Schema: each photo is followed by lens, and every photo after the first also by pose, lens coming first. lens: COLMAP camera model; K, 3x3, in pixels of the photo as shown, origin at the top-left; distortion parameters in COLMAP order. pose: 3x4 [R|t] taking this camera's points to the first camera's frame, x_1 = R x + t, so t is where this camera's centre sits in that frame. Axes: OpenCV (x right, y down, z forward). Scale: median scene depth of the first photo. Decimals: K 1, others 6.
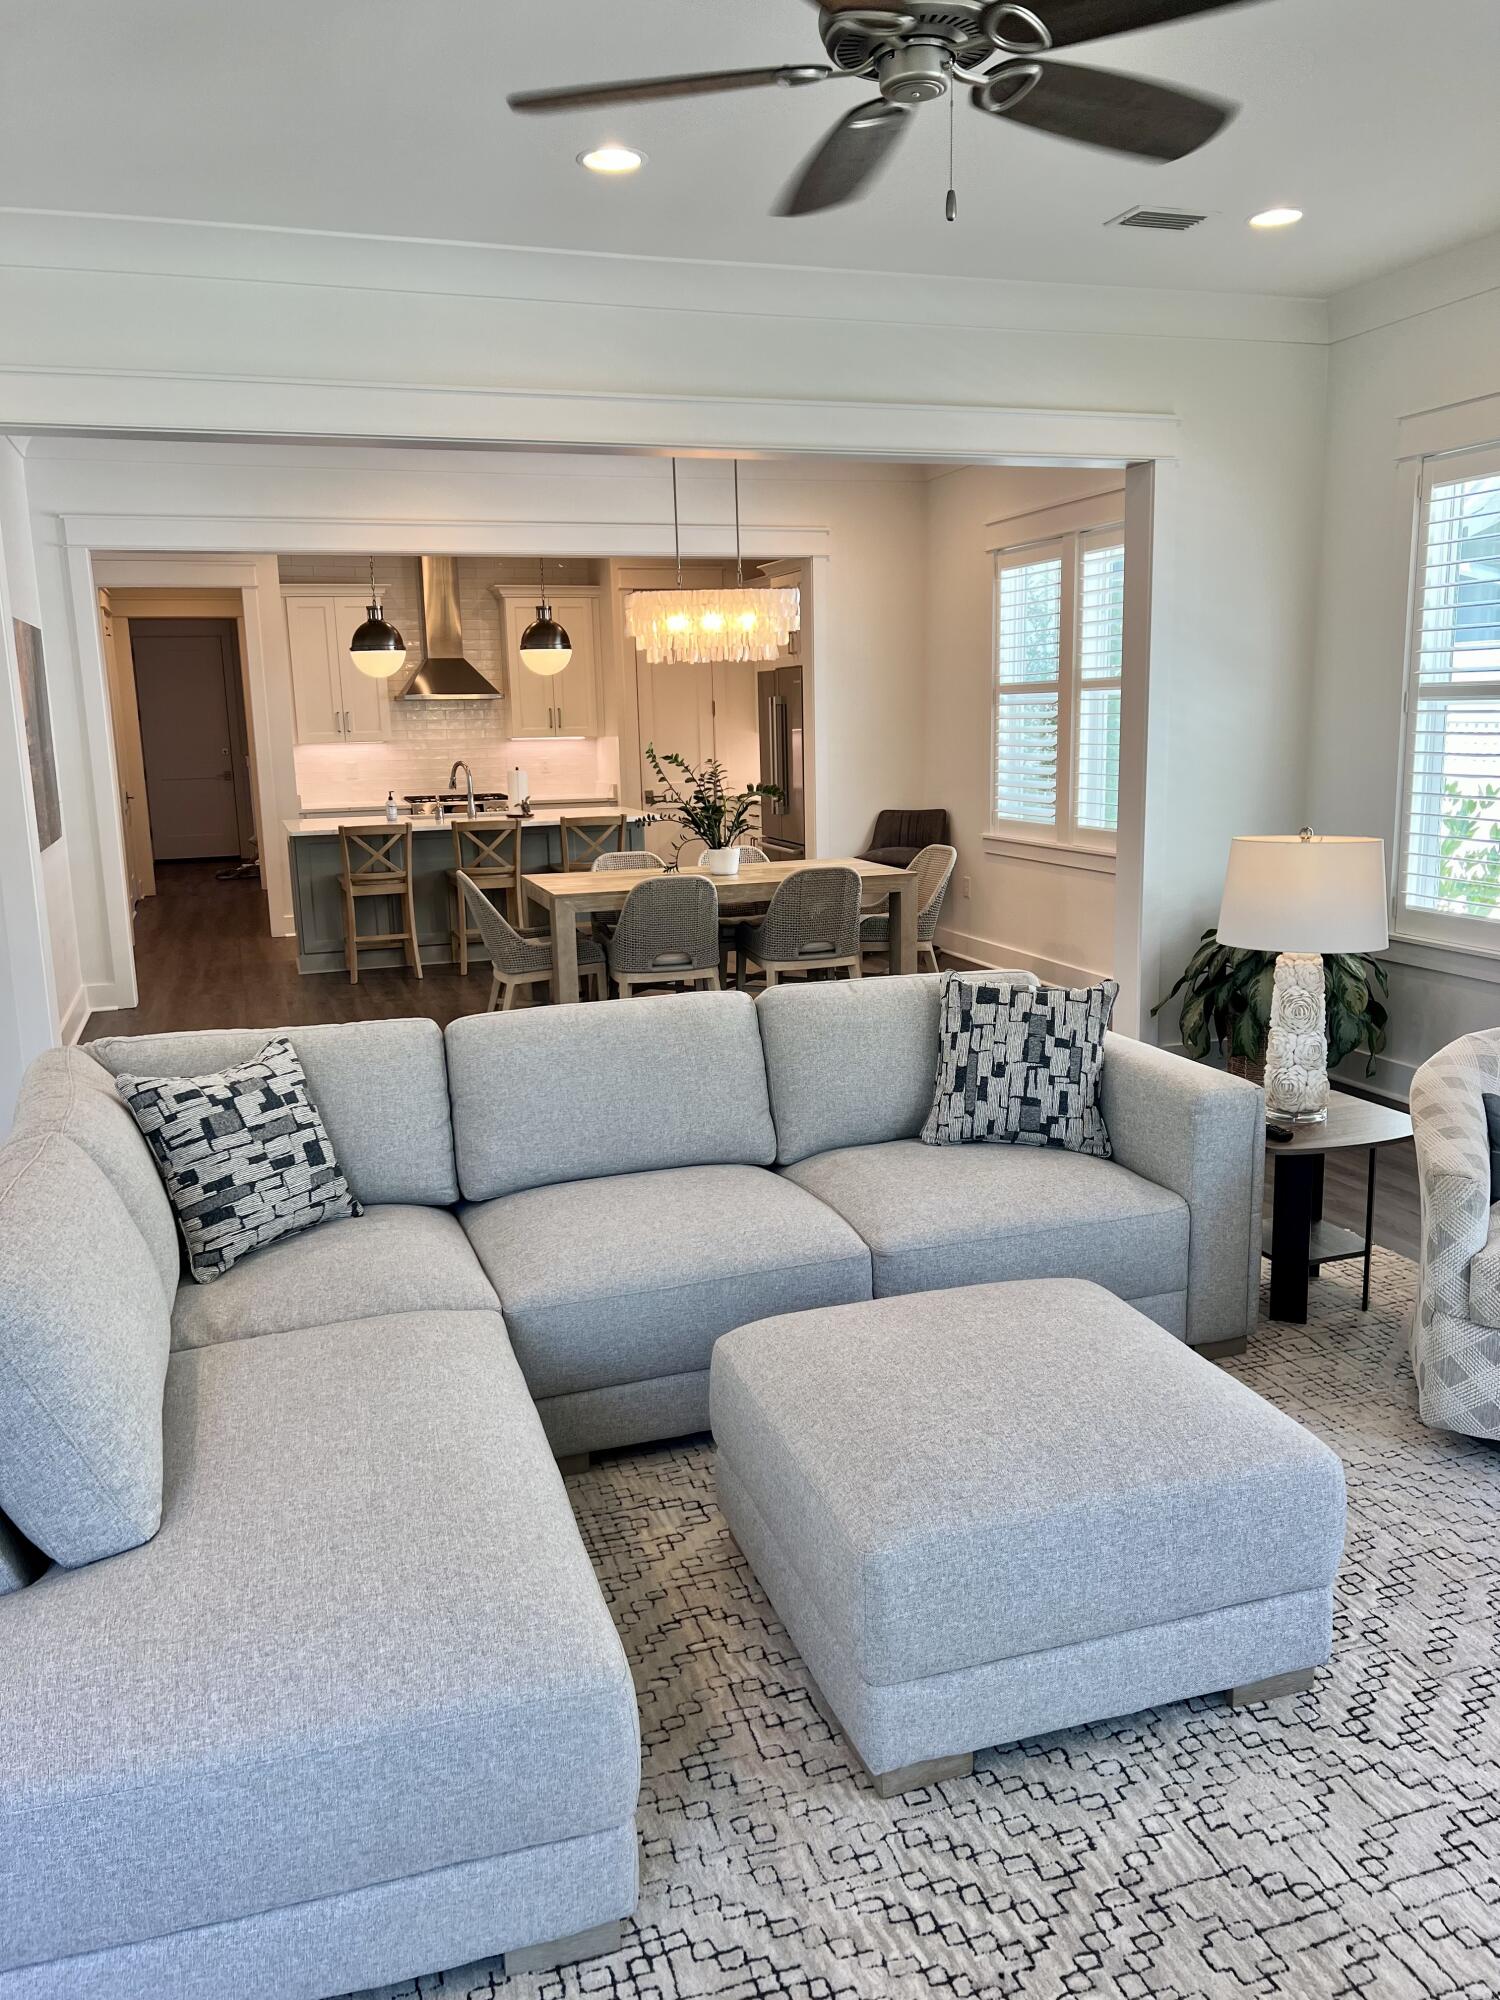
lens RADIAL K [[1513.5, 0, 763.6], [0, 1513.5, 1005.0], [0, 0, 1]] dist [0.046845, -0.060720]
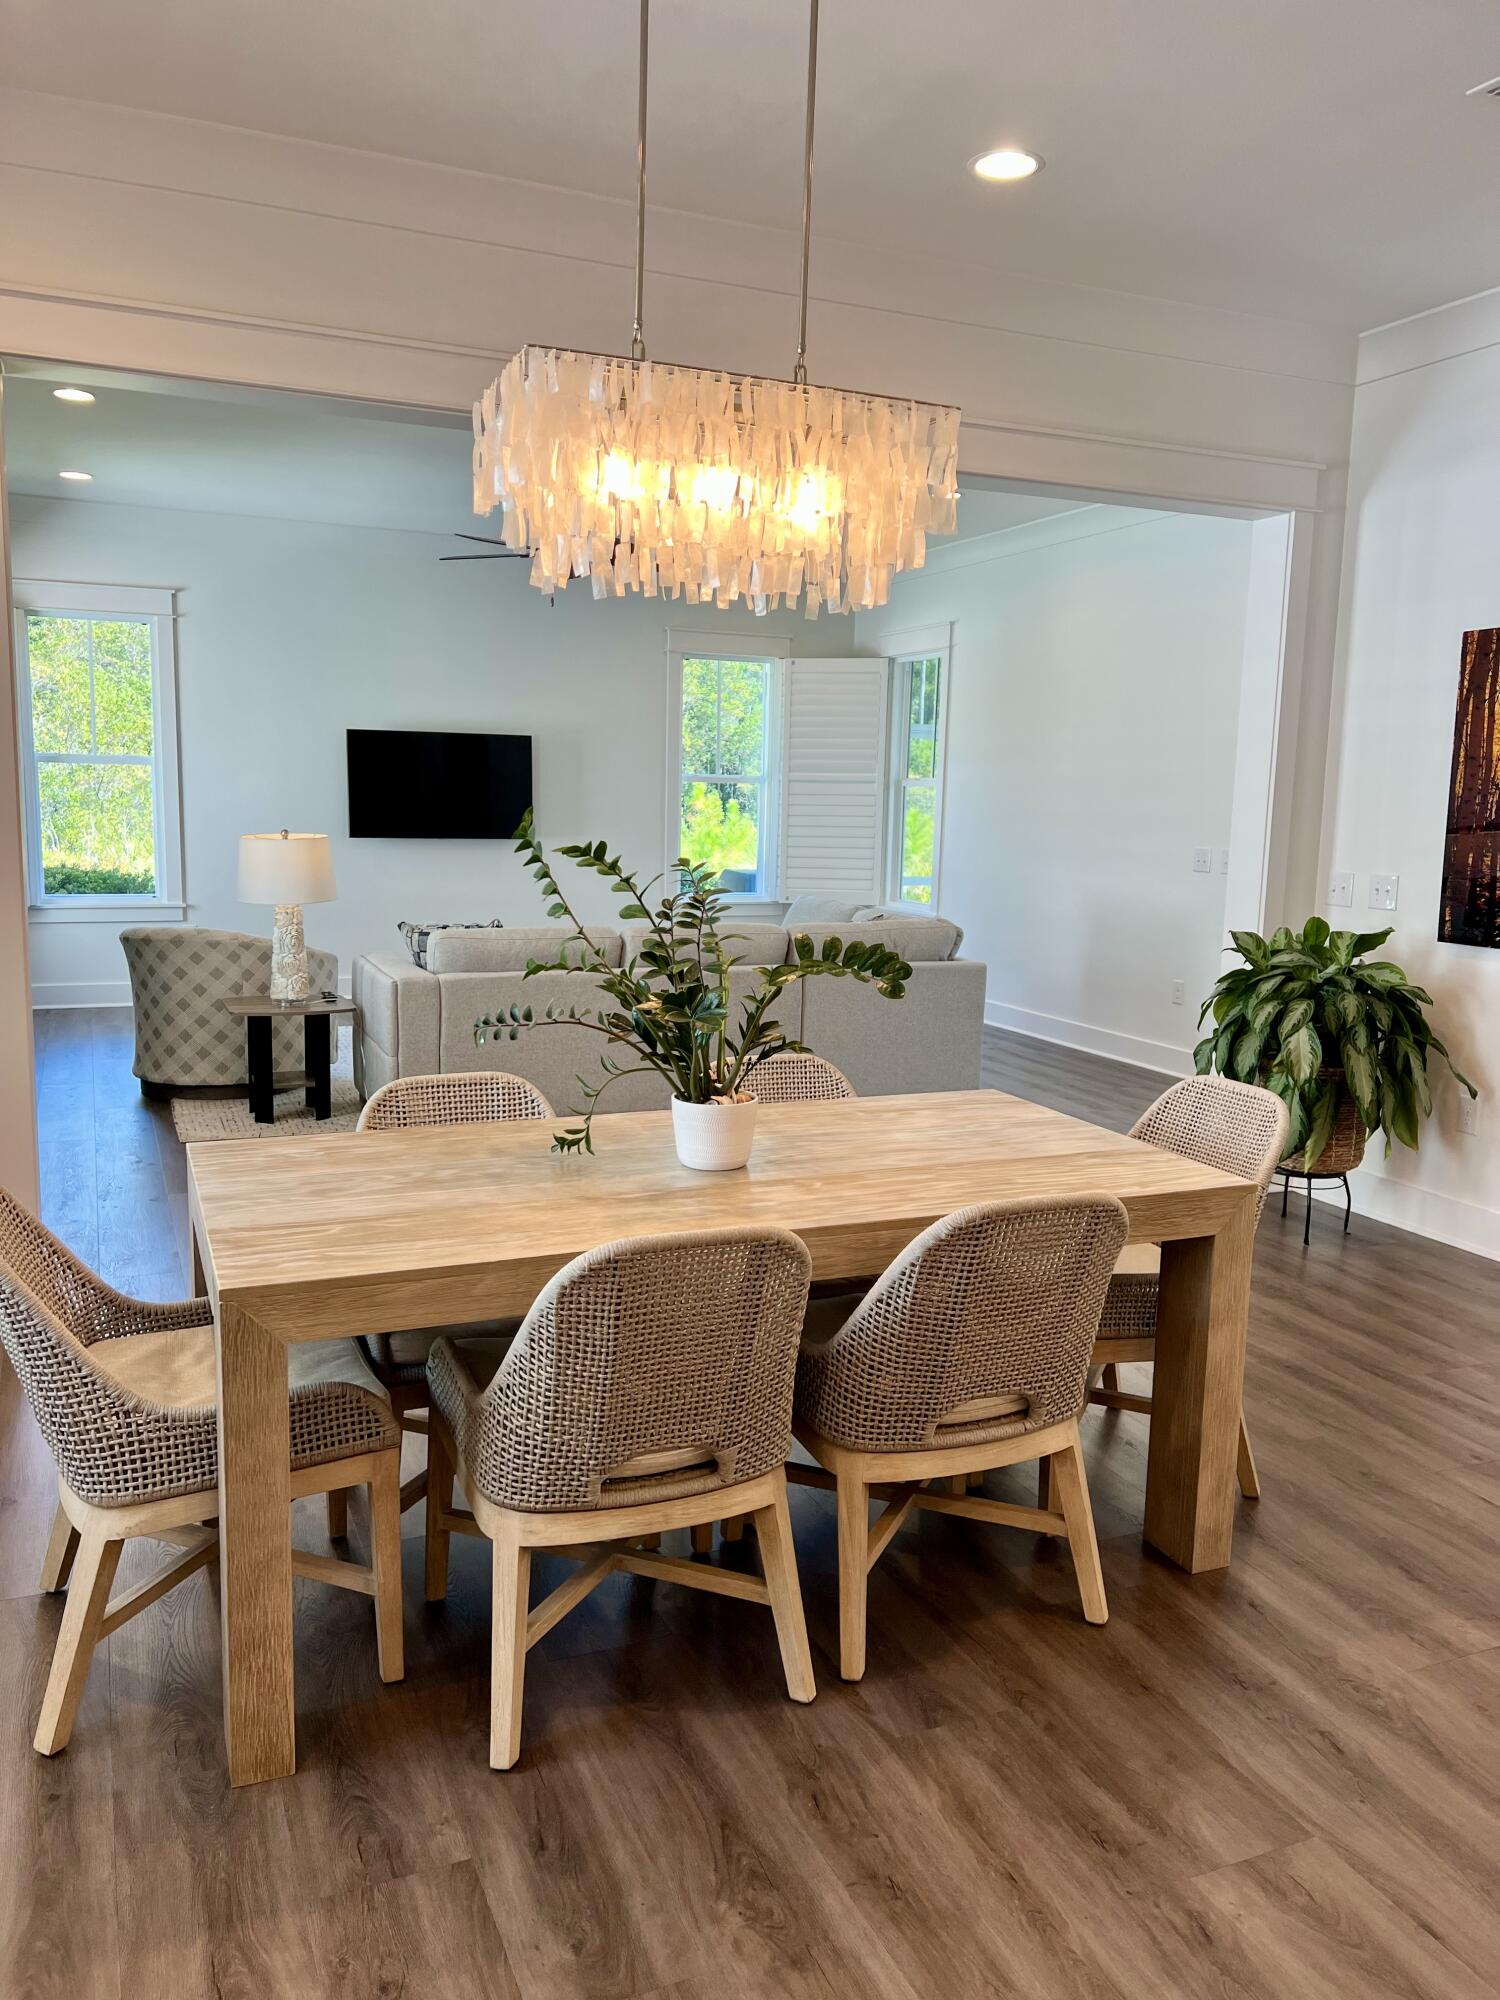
lens RADIAL K [[1513.5, 0, 754.9], [0, 1513.5, 997.0], [0, 0, 1]] dist [0.046845, -0.060720]
pose [[0.996520, 0.032220, 0.076879, -0.060361], [-0.027999, 0.998073, -0.055367, -0.138354], [-0.078515, 0.053022, 0.995502, 0.800633]]
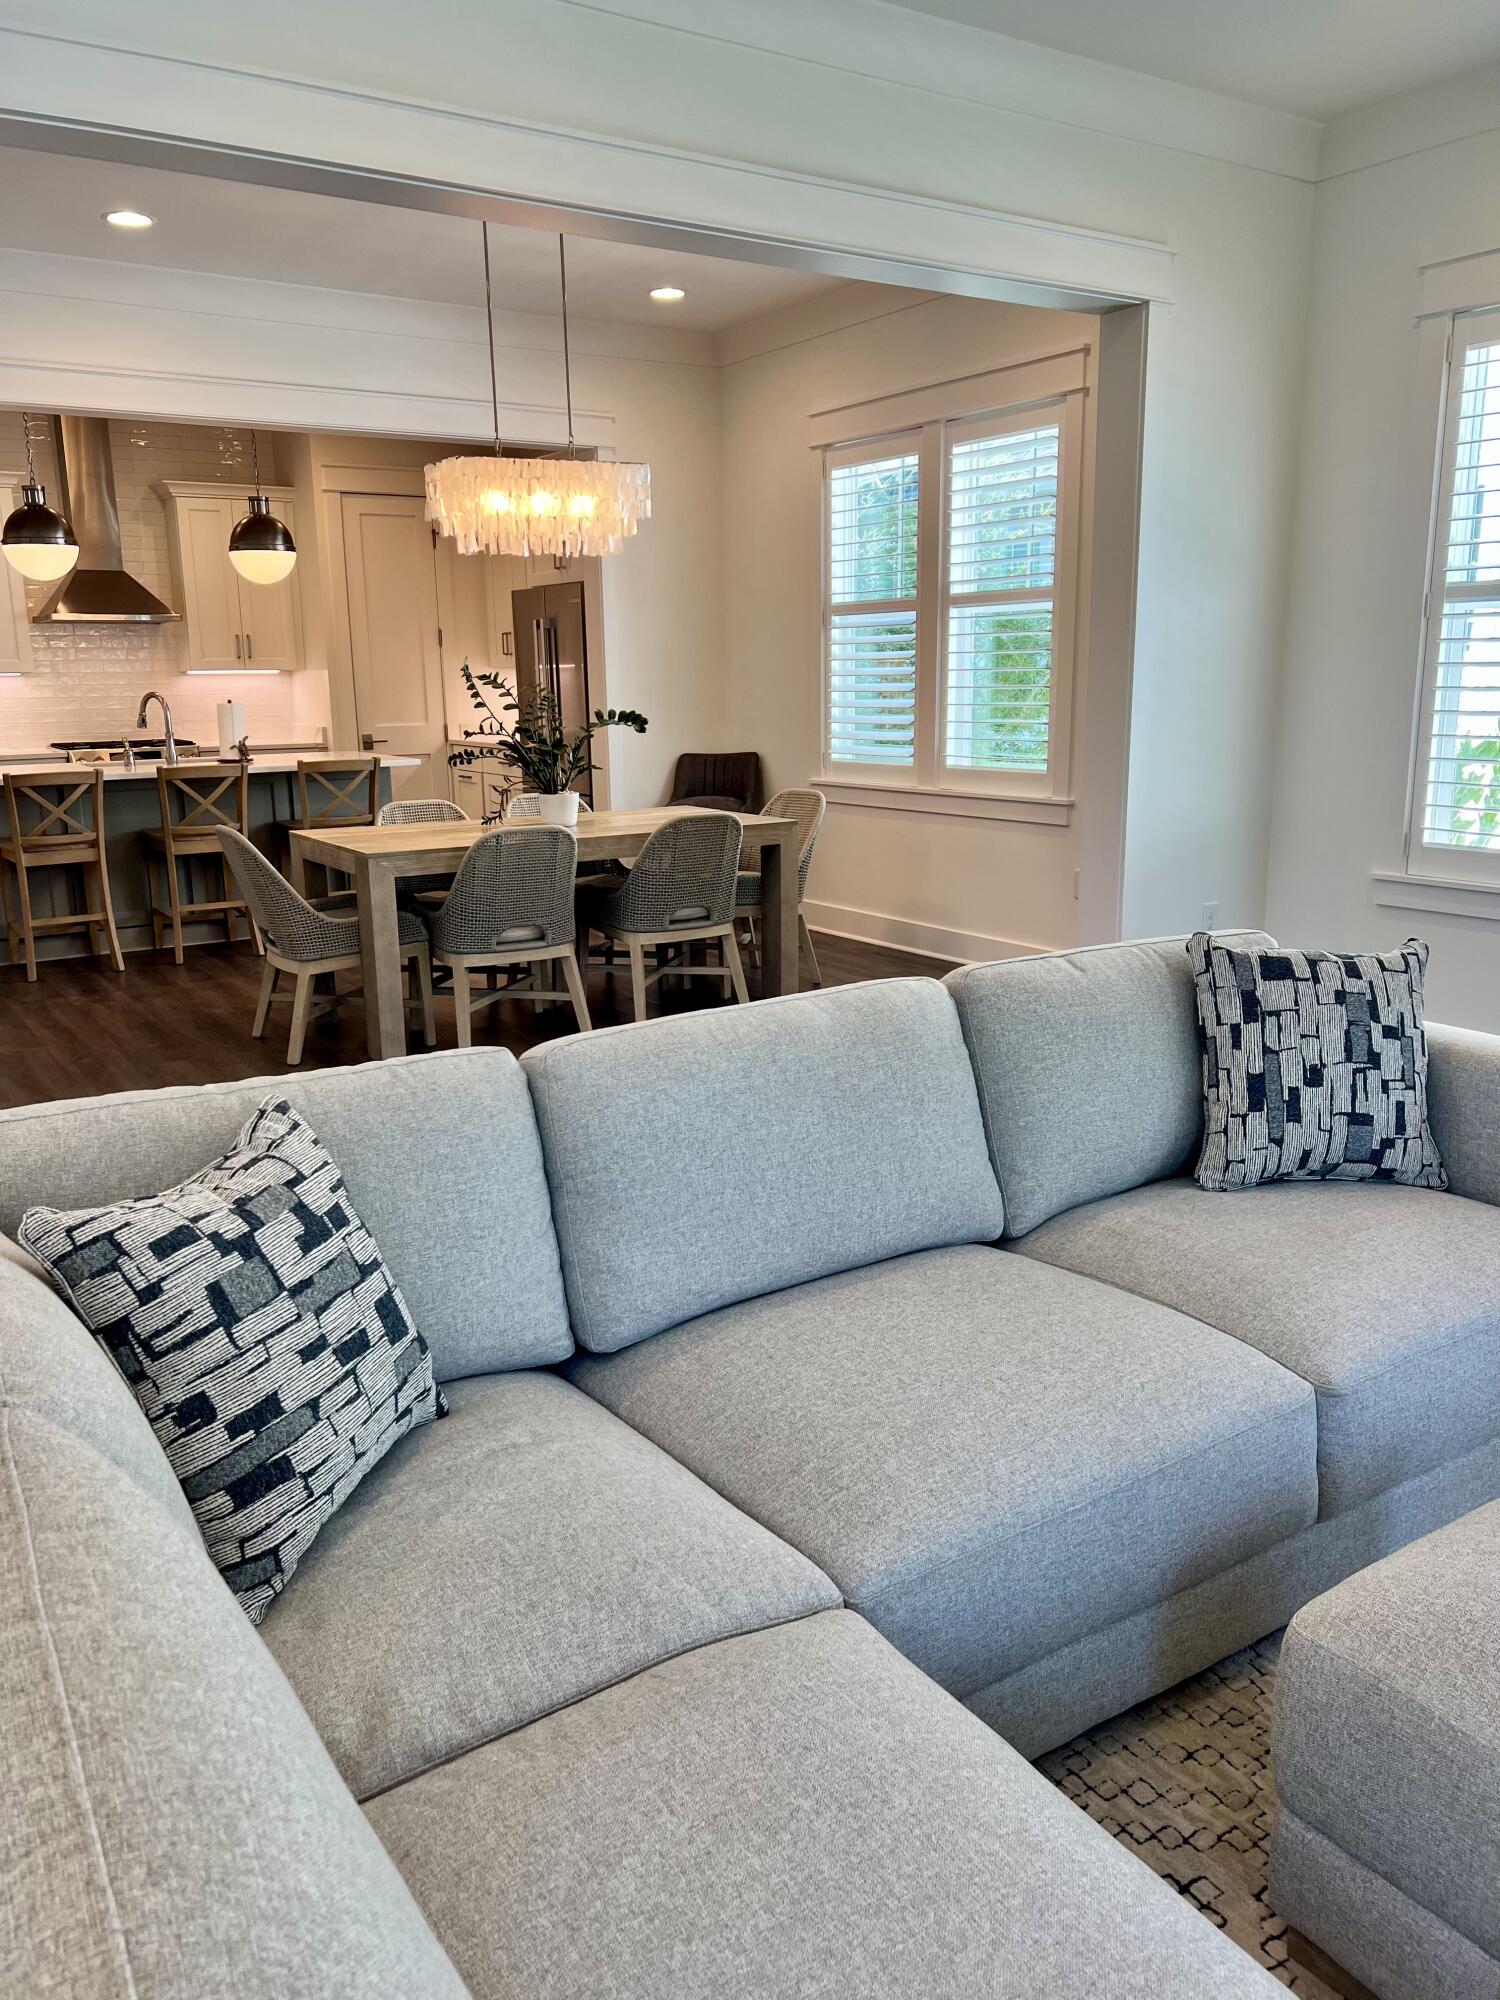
lens RADIAL K [[1513.5, 0, 749.2], [0, 1513.5, 1003.2], [0, 0, 1]] dist [0.046845, -0.060720]
pose [[0.967904, -0.045662, 0.247139, -0.170032], [0.040658, 0.998852, 0.025316, -0.011767], [-0.248011, -0.014456, 0.968649, 0.257127]]
